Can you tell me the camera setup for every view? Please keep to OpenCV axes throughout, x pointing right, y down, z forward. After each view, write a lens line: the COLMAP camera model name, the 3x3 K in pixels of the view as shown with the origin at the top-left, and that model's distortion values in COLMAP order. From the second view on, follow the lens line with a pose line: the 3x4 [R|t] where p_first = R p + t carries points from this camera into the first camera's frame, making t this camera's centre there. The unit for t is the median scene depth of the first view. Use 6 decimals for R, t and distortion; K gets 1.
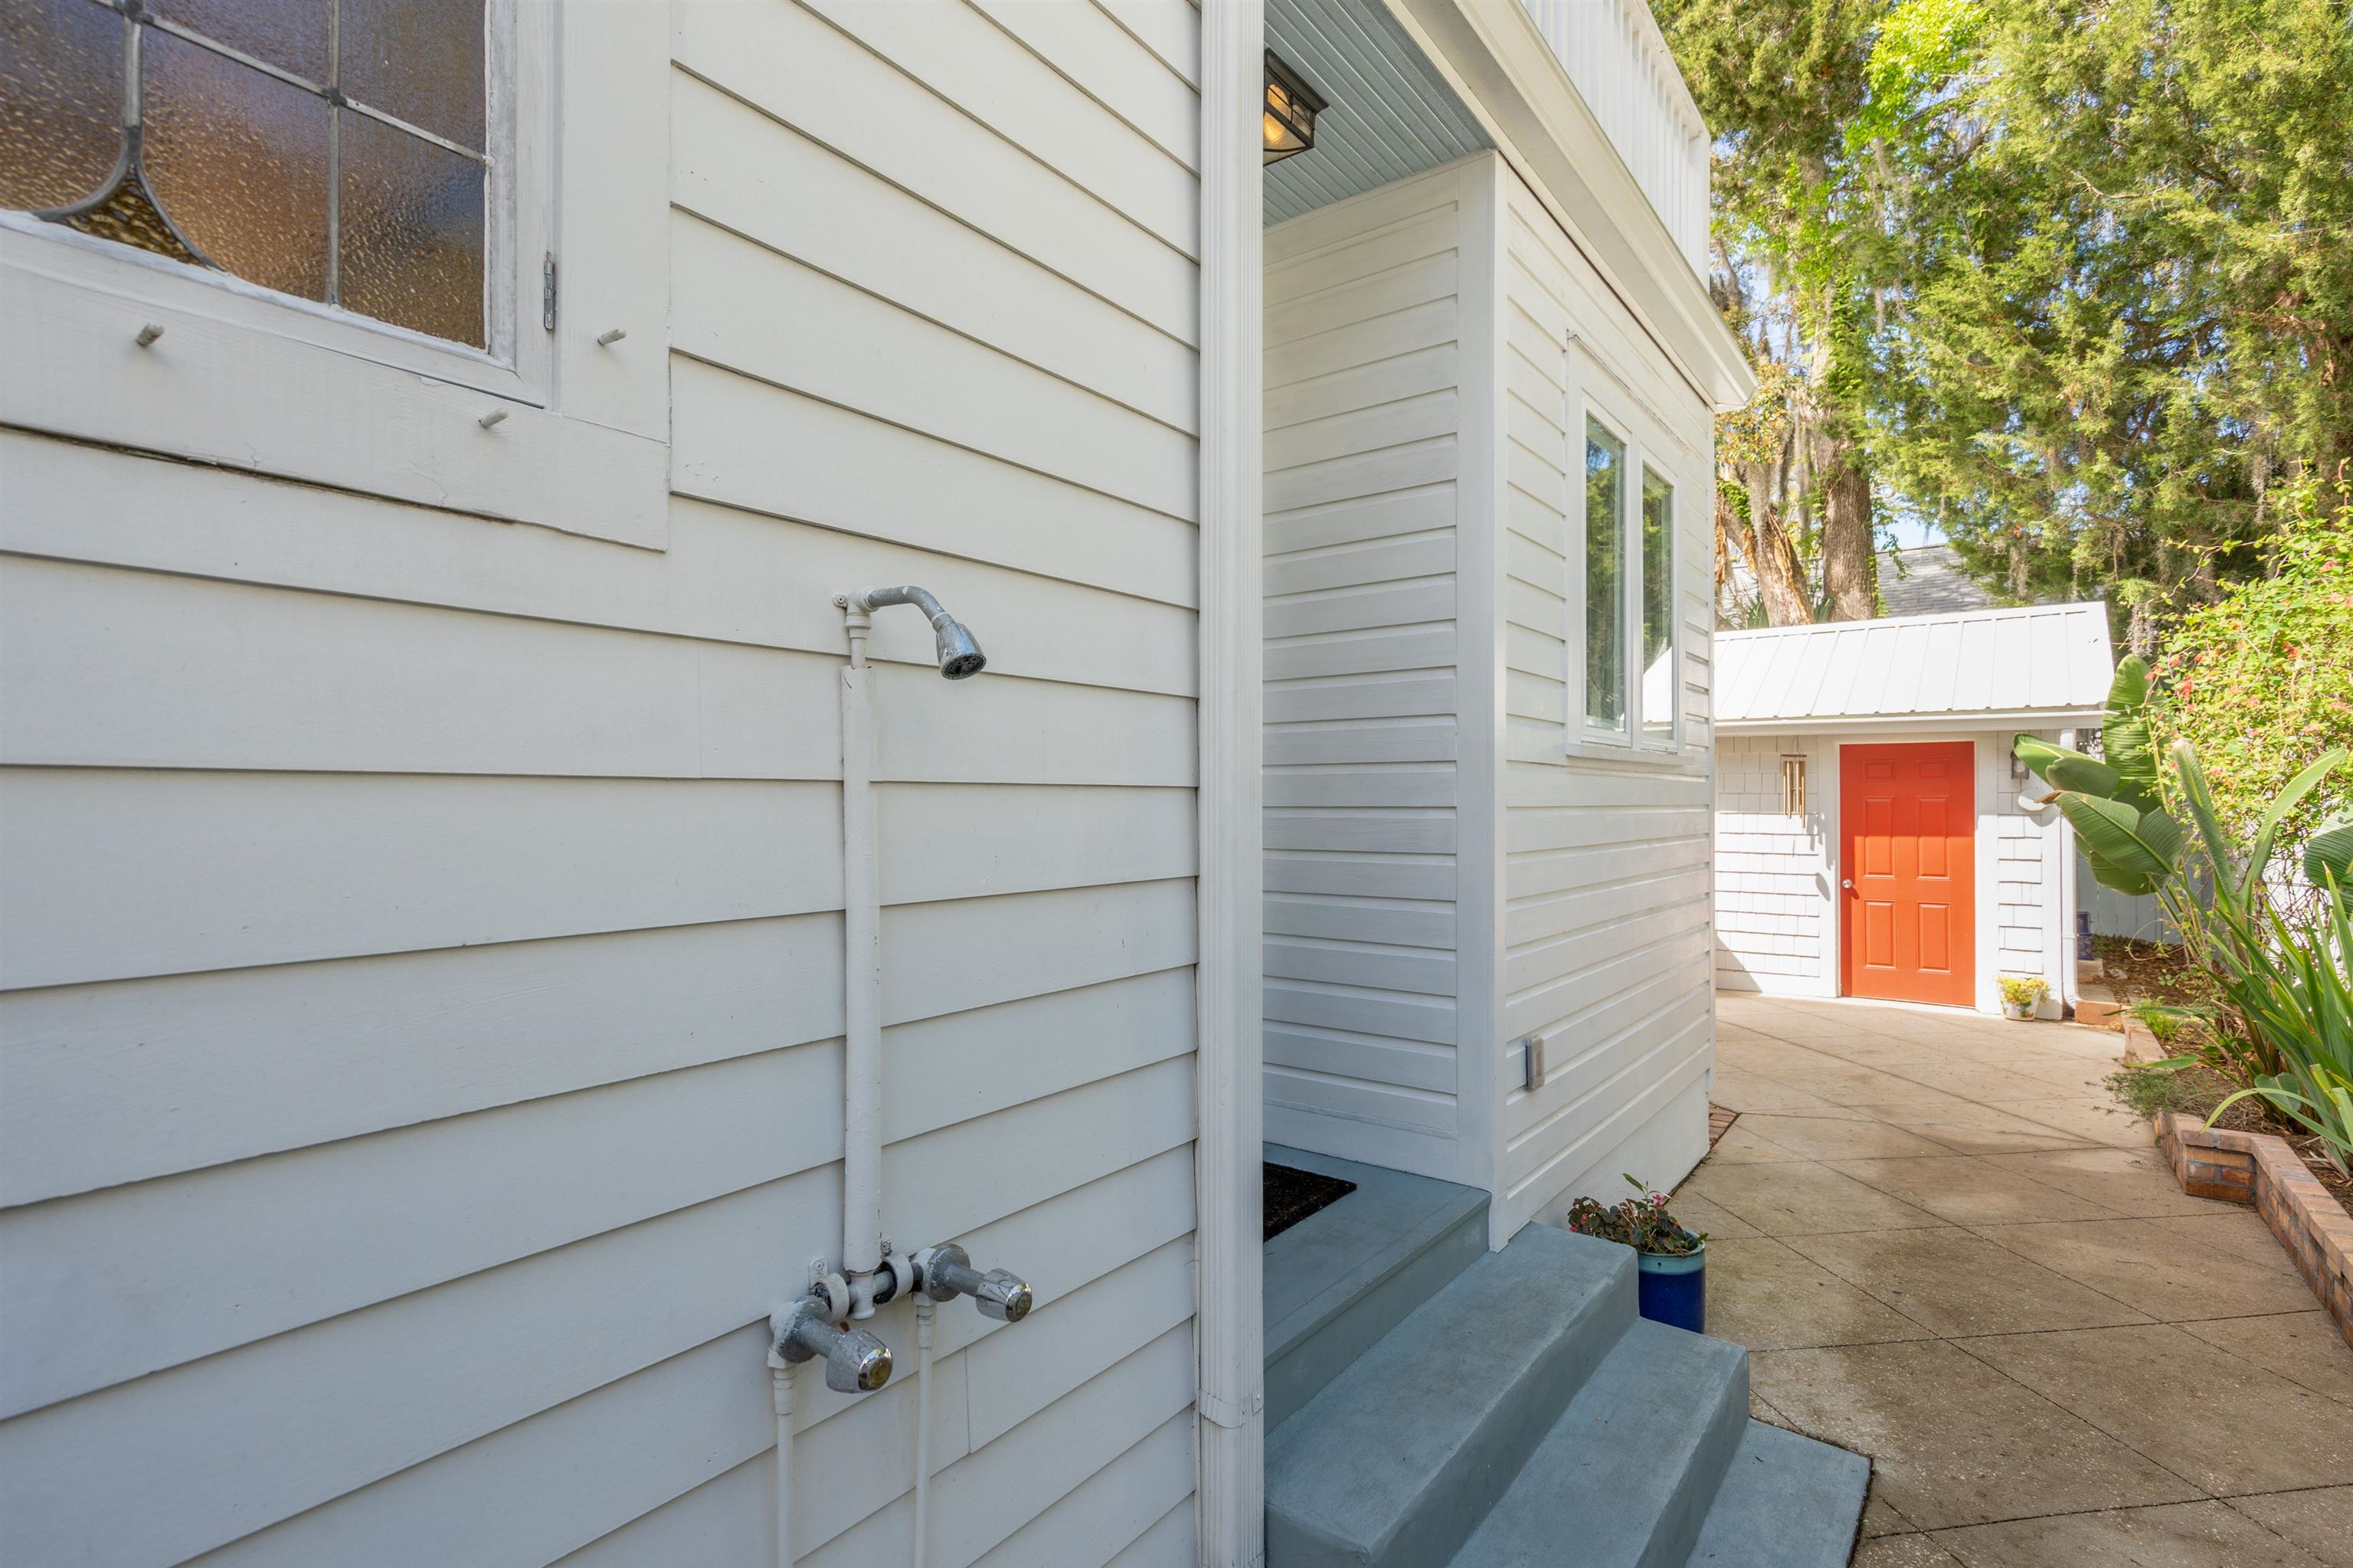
lens RADIAL K [[1090.6, 0, 1187.9], [0, 1090.6, 799.7], [0, 0, 1]] dist [-0.002354, 0.000147]
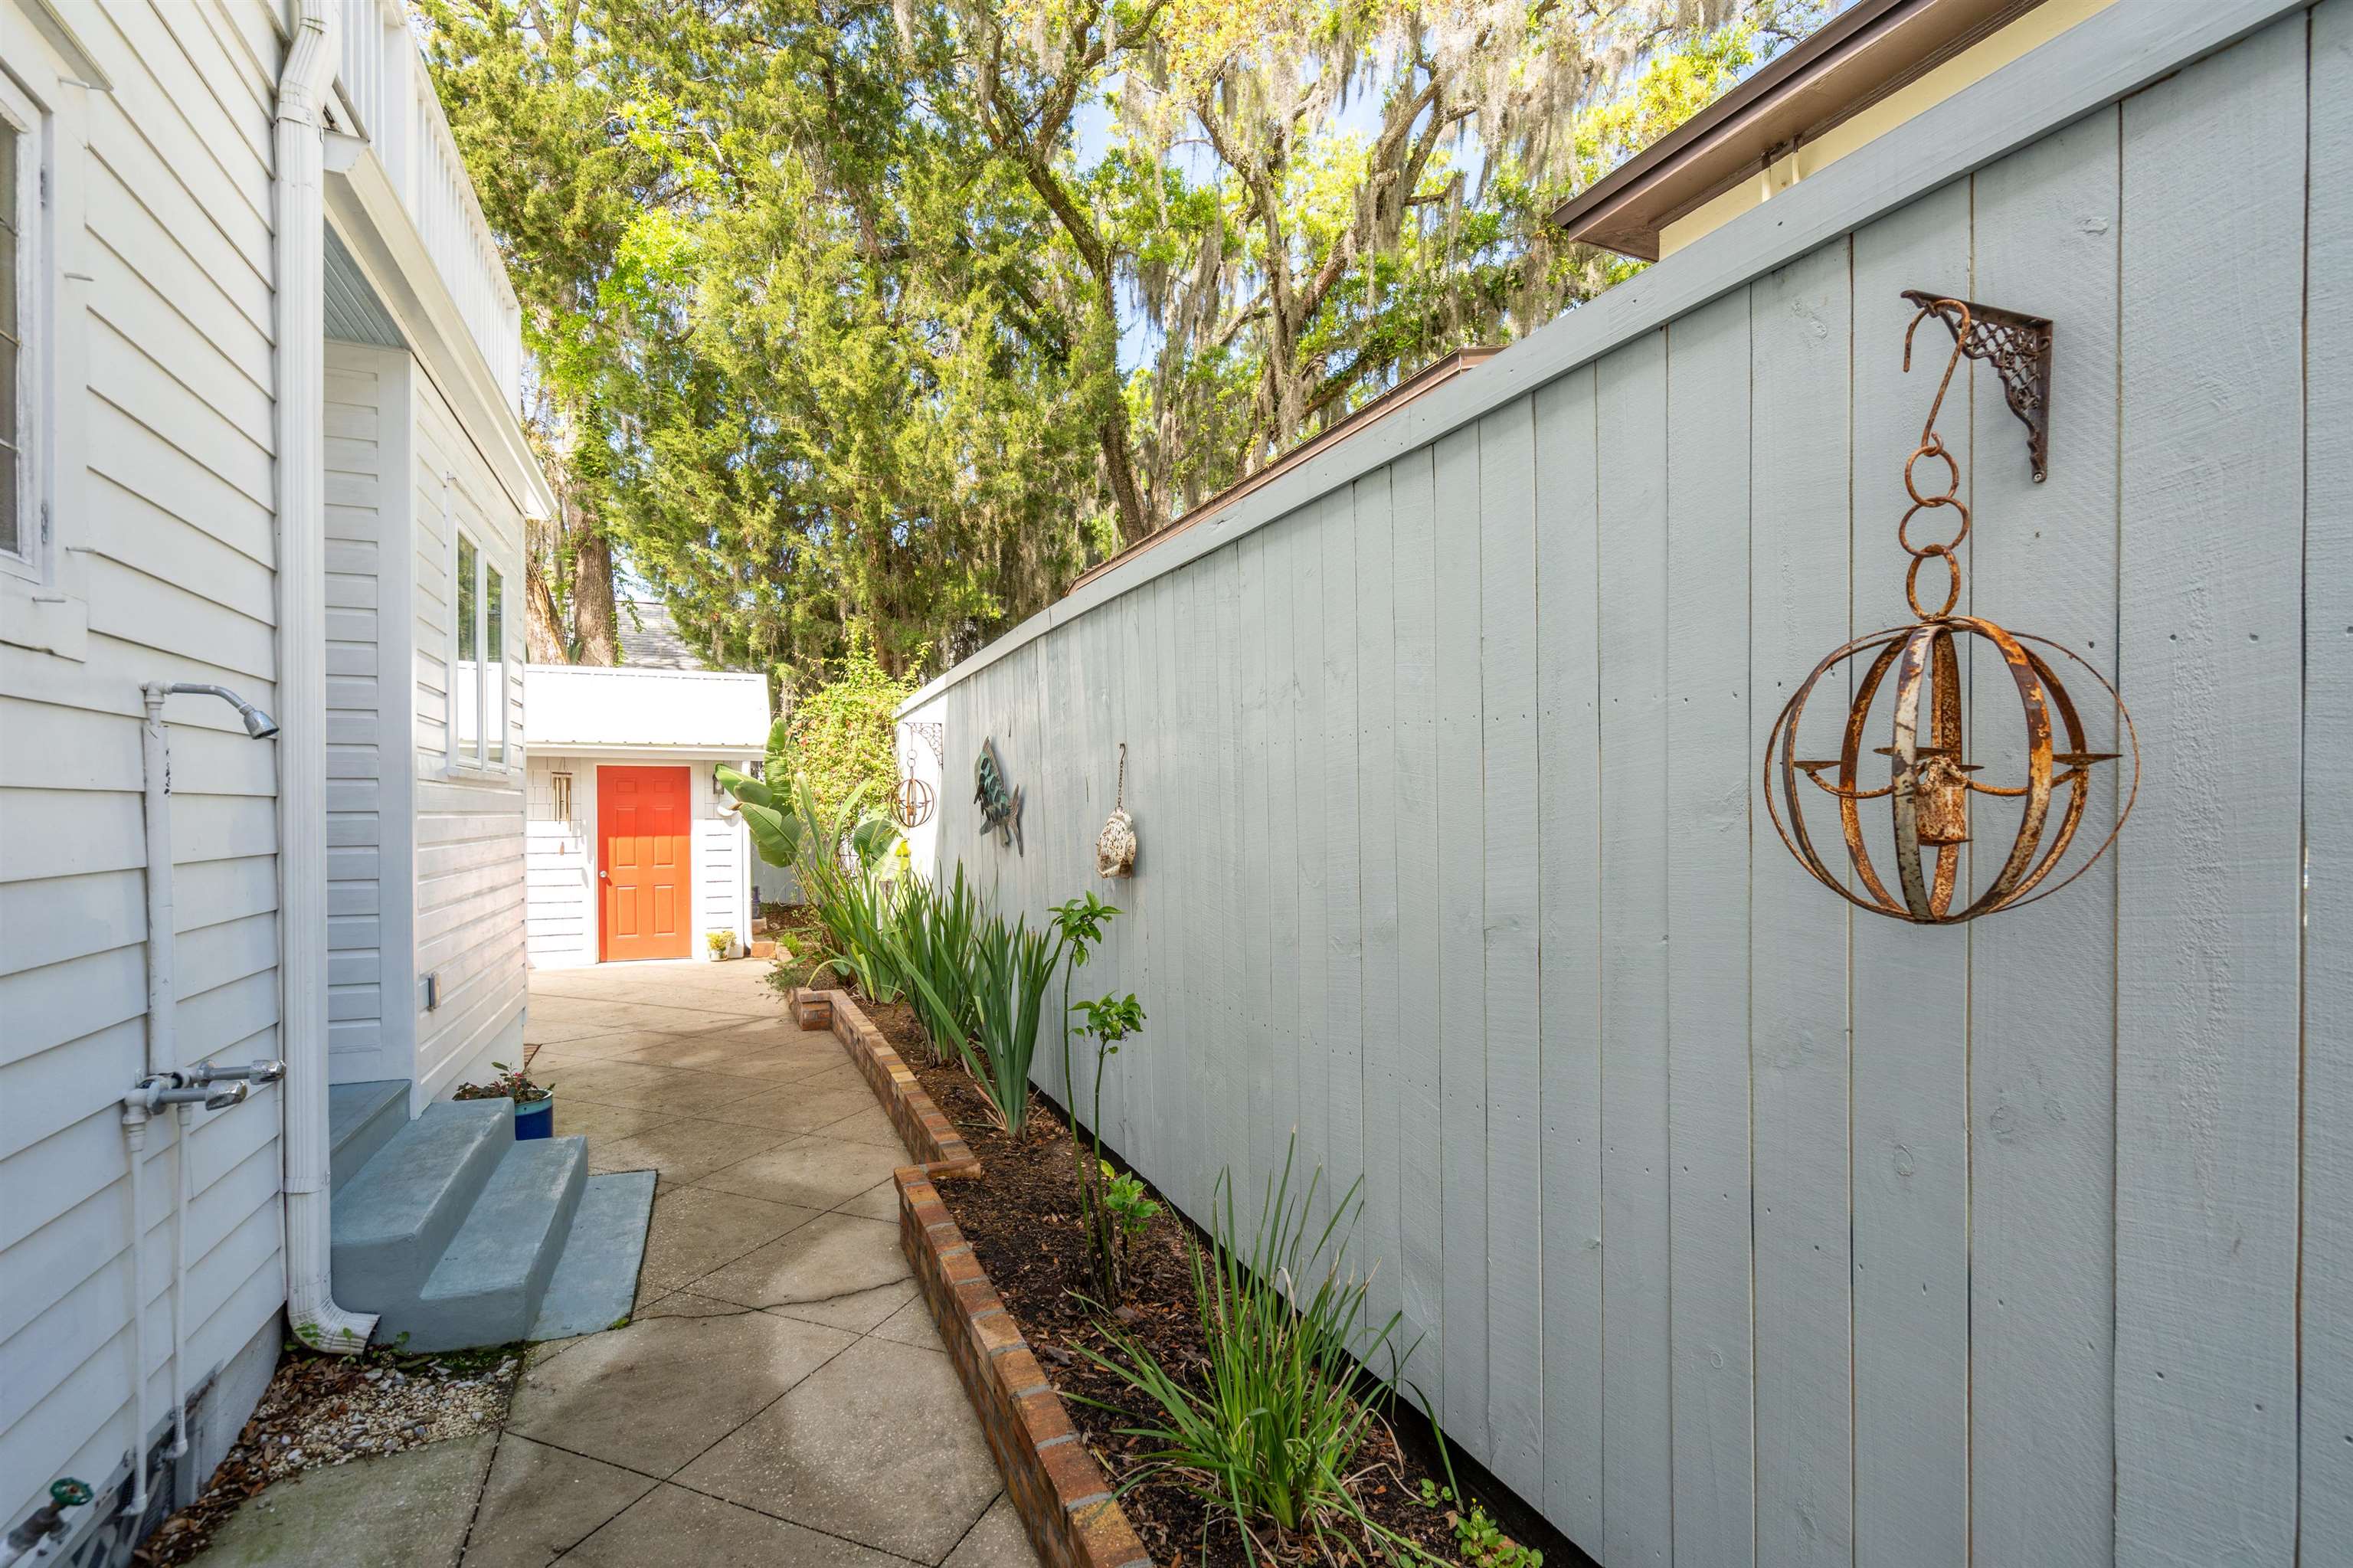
lens RADIAL K [[1090.6, 0, 1160.0], [0, 1090.6, 812.4], [0, 0, 1]] dist [-0.002354, 0.000147]
pose [[0.505007, -0.004023, 0.863106, -0.215947], [0.003001, 0.999991, 0.002905, 0.003207], [-0.863110, 0.001123, 0.505015, -0.269761]]
